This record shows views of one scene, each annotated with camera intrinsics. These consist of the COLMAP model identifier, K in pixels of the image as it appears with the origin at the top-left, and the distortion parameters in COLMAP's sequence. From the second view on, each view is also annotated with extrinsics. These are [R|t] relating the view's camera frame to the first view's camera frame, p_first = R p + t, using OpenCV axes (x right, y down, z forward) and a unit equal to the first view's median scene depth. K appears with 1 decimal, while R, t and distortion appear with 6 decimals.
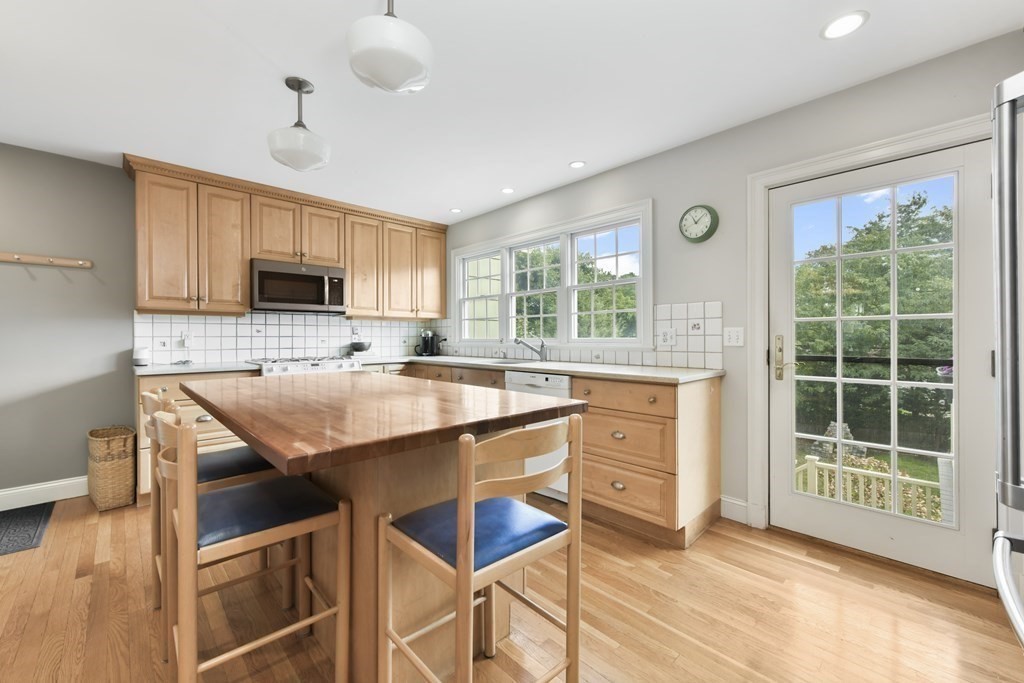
lens RADIAL K [[415.2, 0, 518.0], [0, 415.2, 335.8], [0, 0, 1]] dist [0.000600, 0.000219]
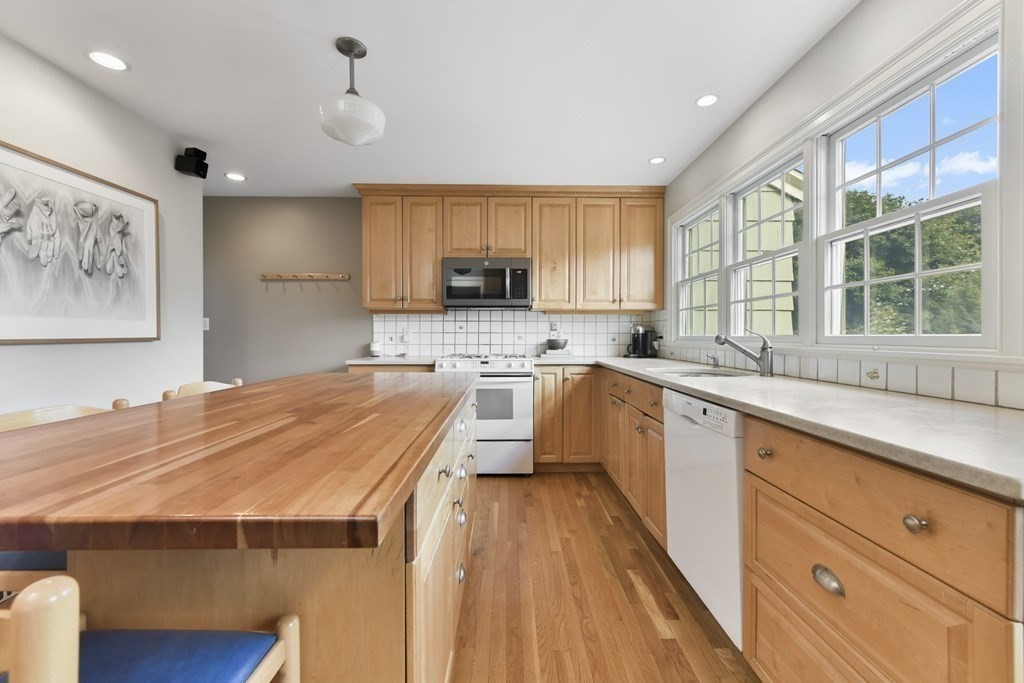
lens RADIAL K [[415.2, 0, 518.0], [0, 415.2, 335.8], [0, 0, 1]] dist [0.000600, 0.000219]
pose [[0.732688, 0.004292, -0.680551, 0.190906], [-0.000600, 0.999984, 0.005660, 0.003302], [0.680564, -0.003738, 0.732679, 0.331978]]
